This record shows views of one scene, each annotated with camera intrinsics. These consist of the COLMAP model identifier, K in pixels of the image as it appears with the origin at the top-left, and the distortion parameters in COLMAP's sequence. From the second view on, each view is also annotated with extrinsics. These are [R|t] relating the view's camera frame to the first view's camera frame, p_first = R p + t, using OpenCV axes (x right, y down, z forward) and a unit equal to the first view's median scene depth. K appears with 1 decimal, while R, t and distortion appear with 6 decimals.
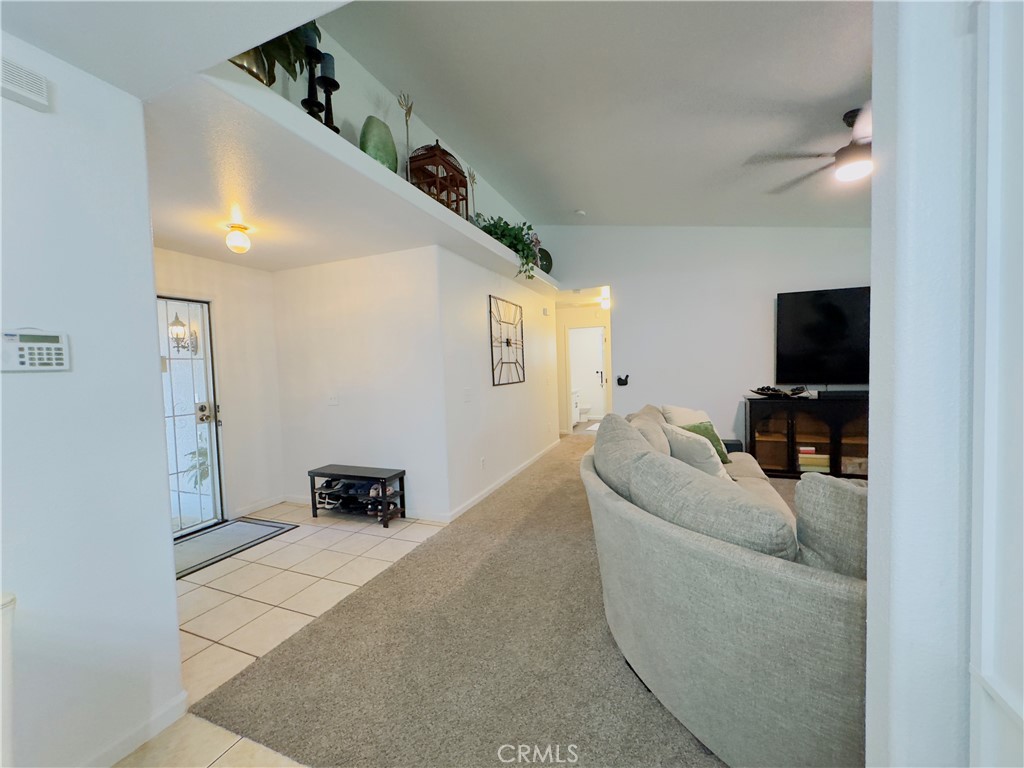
lens RADIAL K [[408.9, 0, 512.0], [0, 408.9, 384.0], [0, 0, 1]] dist [-0.001846, 0.000521]
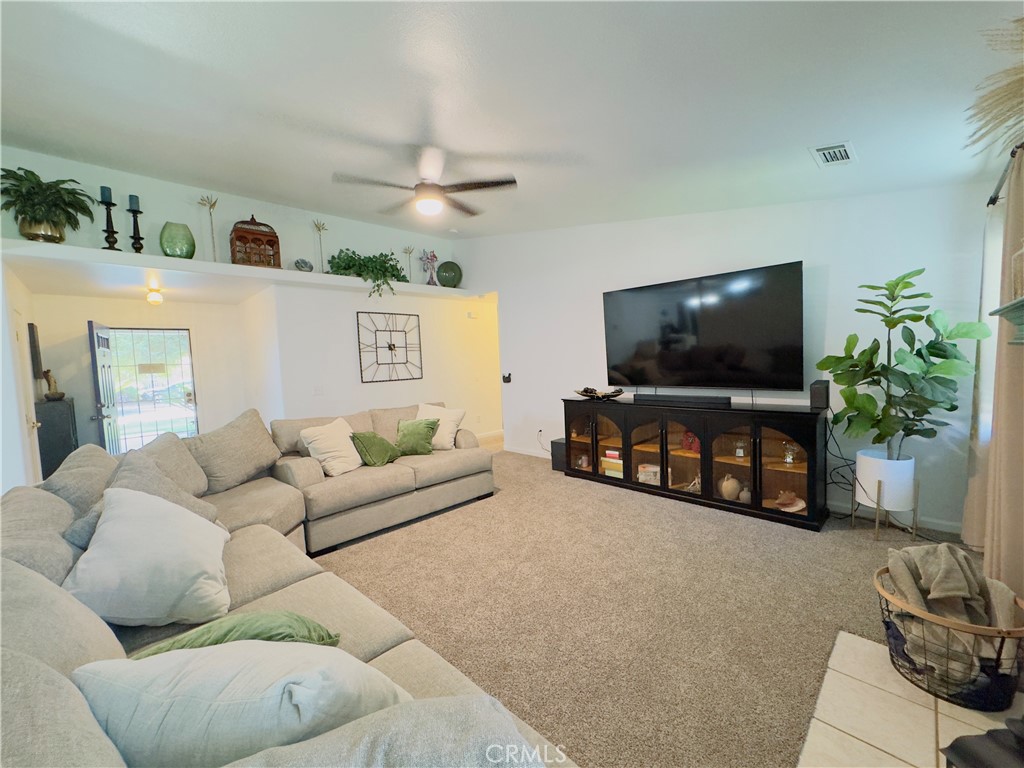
lens RADIAL K [[408.9, 0, 512.0], [0, 408.9, 384.0], [0, 0, 1]] dist [-0.001846, 0.000521]
pose [[0.918839, 0.018943, -0.394177, 0.854205], [-0.005363, 0.999354, 0.035526, -0.038101], [0.394595, -0.030529, 0.918348, 0.009309]]
